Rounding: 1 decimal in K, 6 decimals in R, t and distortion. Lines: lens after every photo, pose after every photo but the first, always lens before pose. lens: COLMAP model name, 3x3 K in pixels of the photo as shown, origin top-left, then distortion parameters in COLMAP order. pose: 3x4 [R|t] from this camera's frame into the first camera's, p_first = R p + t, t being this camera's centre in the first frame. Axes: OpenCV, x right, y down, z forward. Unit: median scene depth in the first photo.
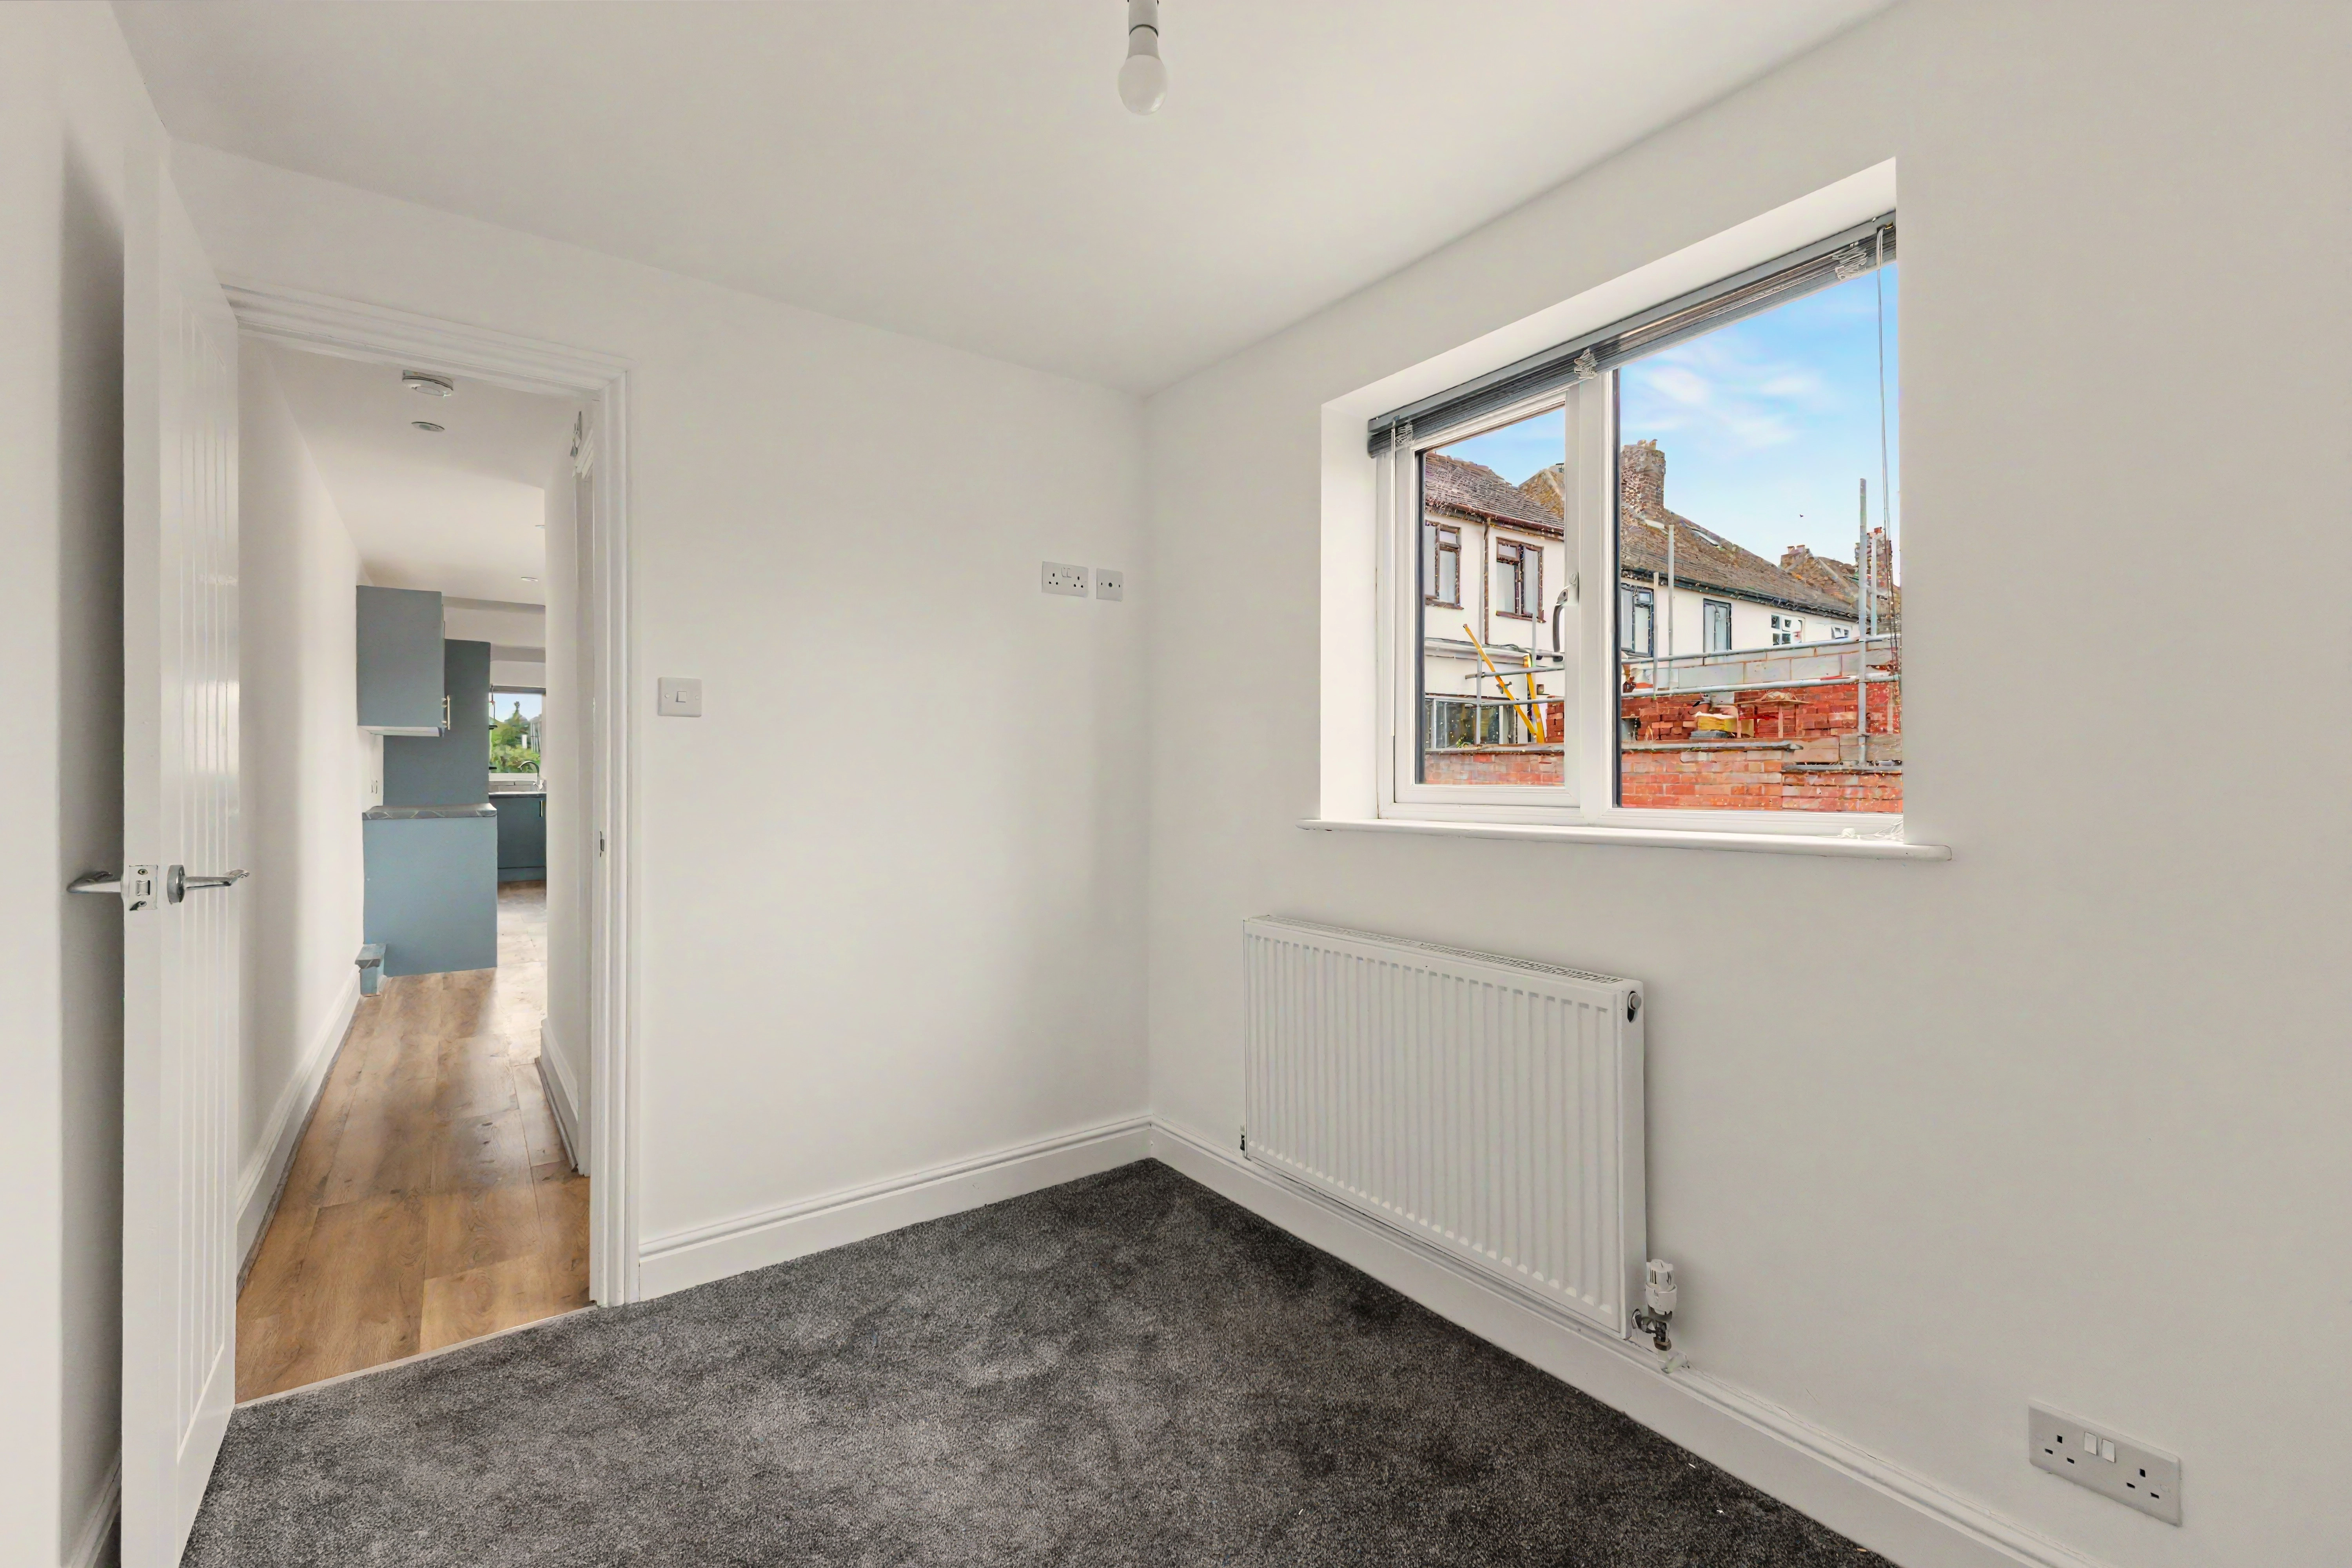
lens RADIAL K [[1023.6, 0, 1176.0], [0, 1023.6, 784.0], [0, 0, 1]] dist [0.011769, -0.008571]
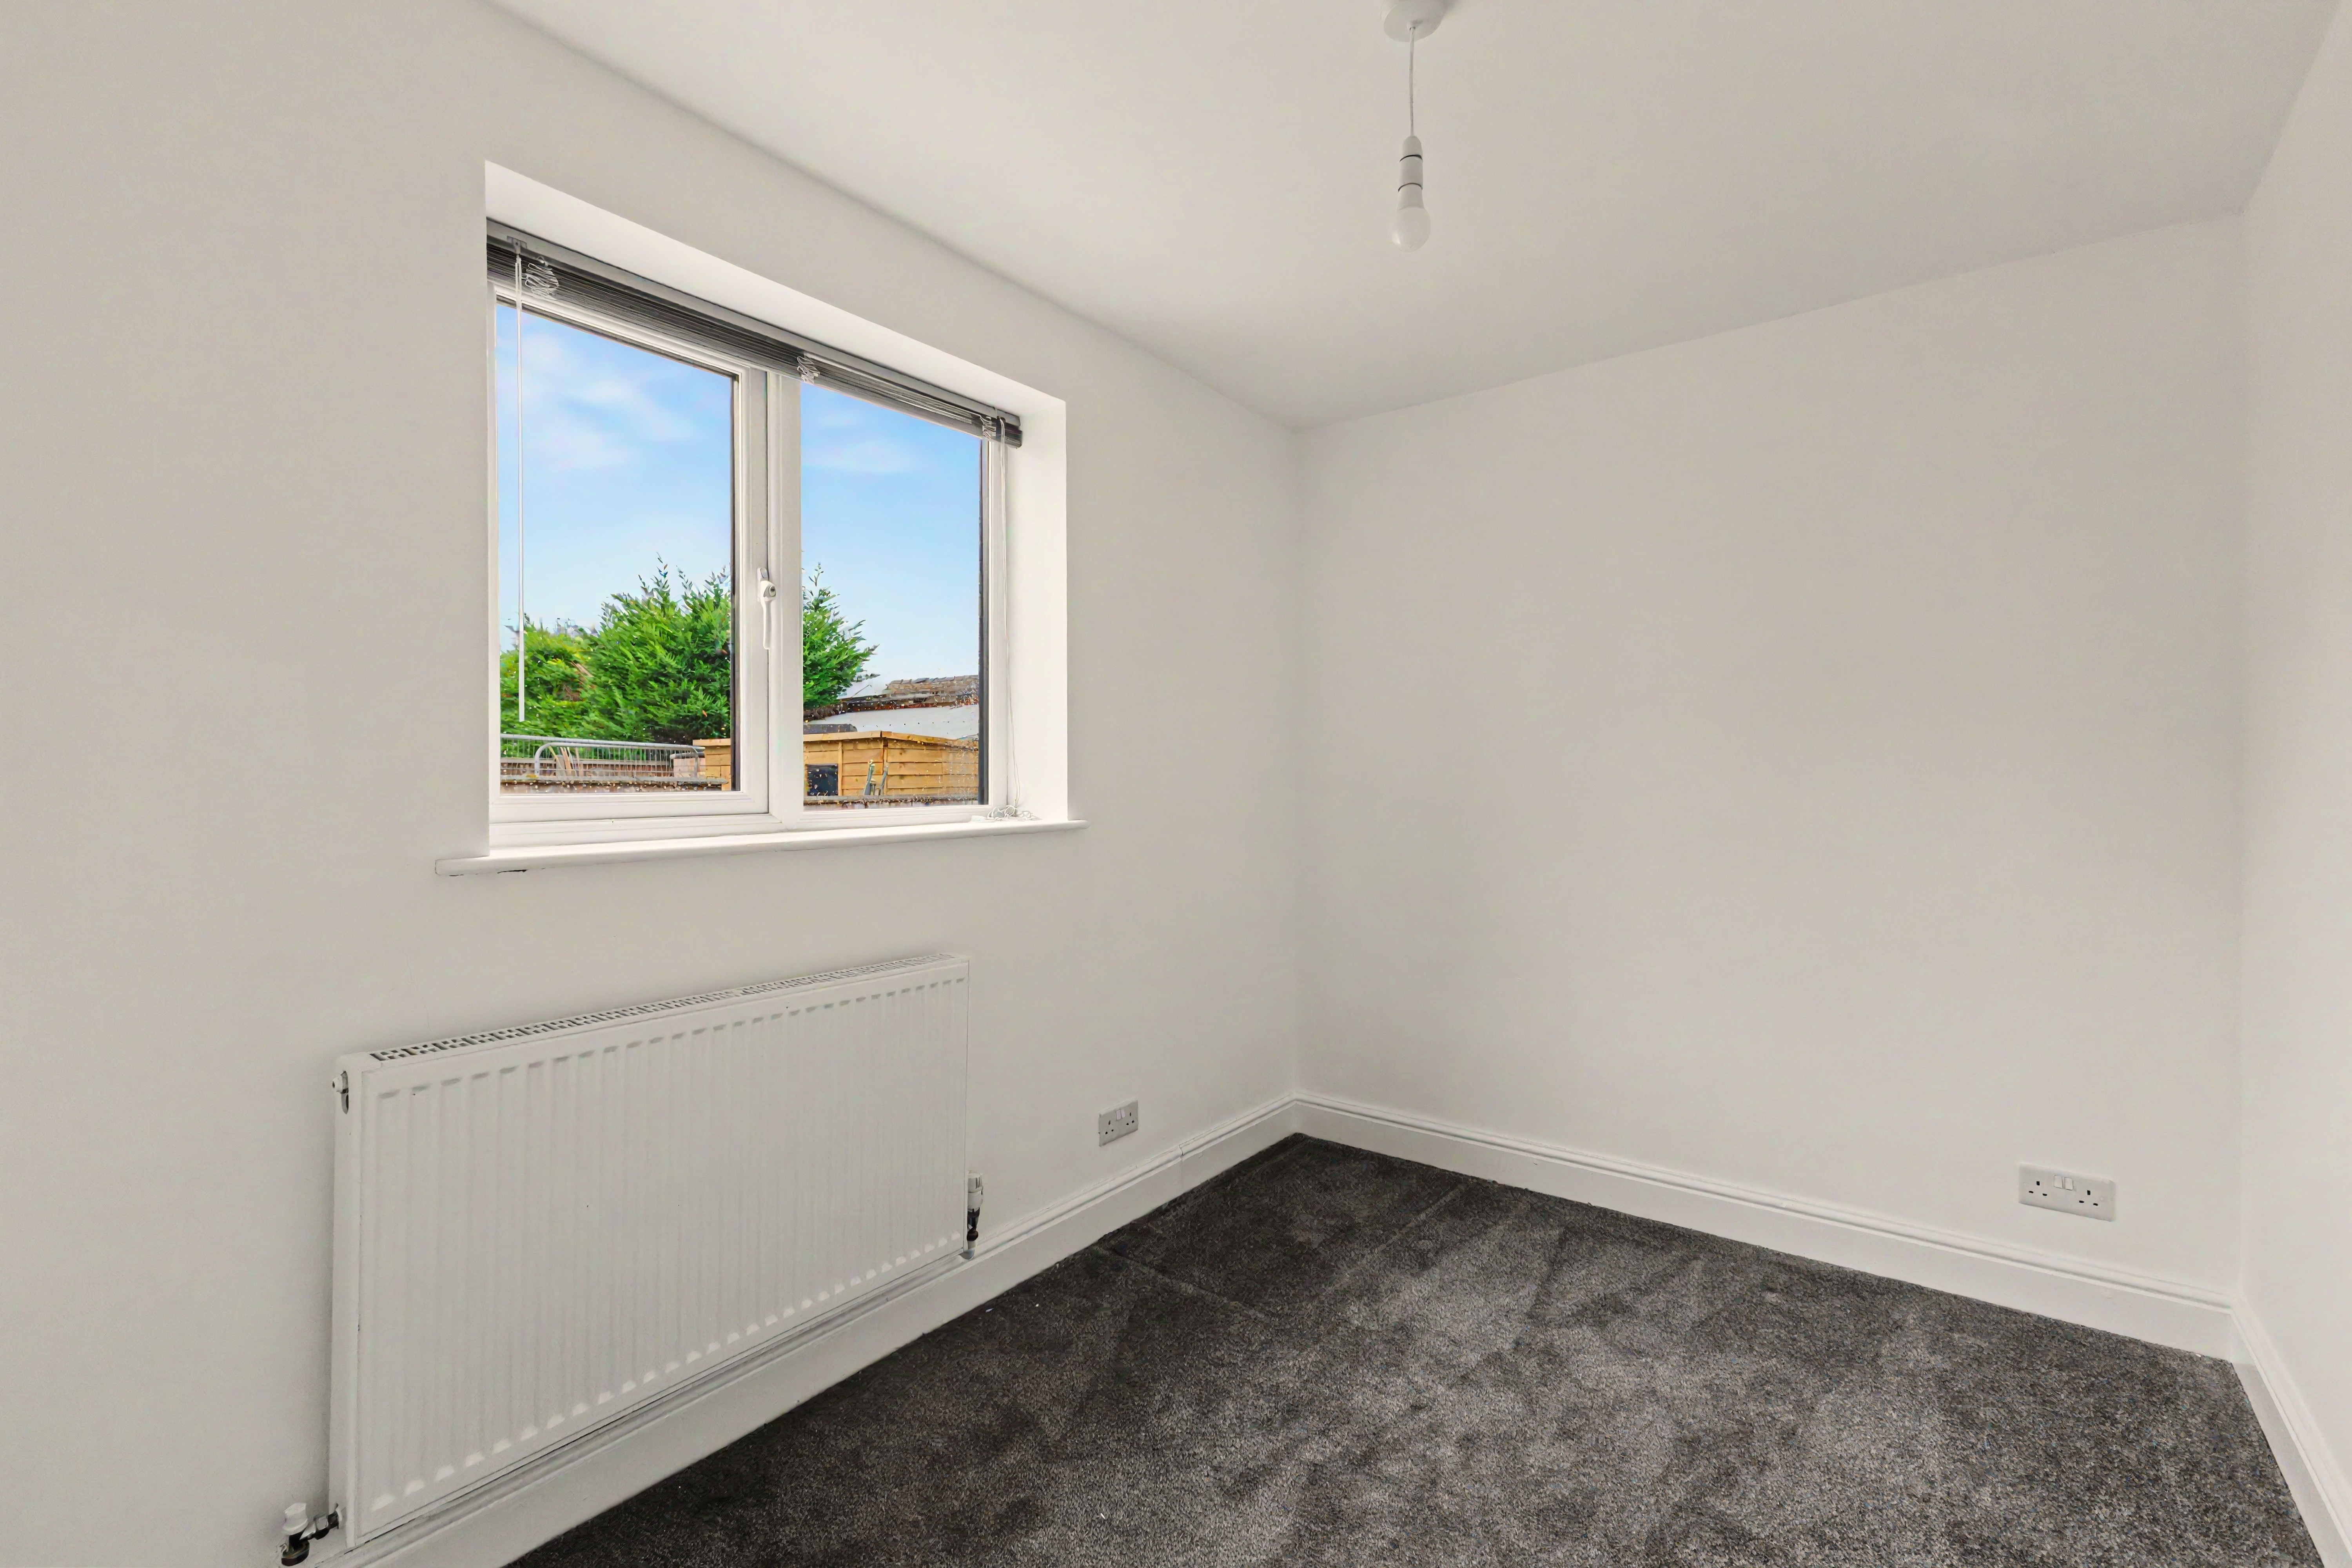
lens RADIAL K [[1023.6, 0, 1176.0], [0, 1023.6, 784.0], [0, 0, 1]] dist [0.011769, -0.008571]
pose [[-0.313336, -0.007774, 0.949610, -0.727857], [0.007625, 0.999914, 0.010702, -0.013563], [-0.949612, 0.010594, -0.313250, 1.064829]]
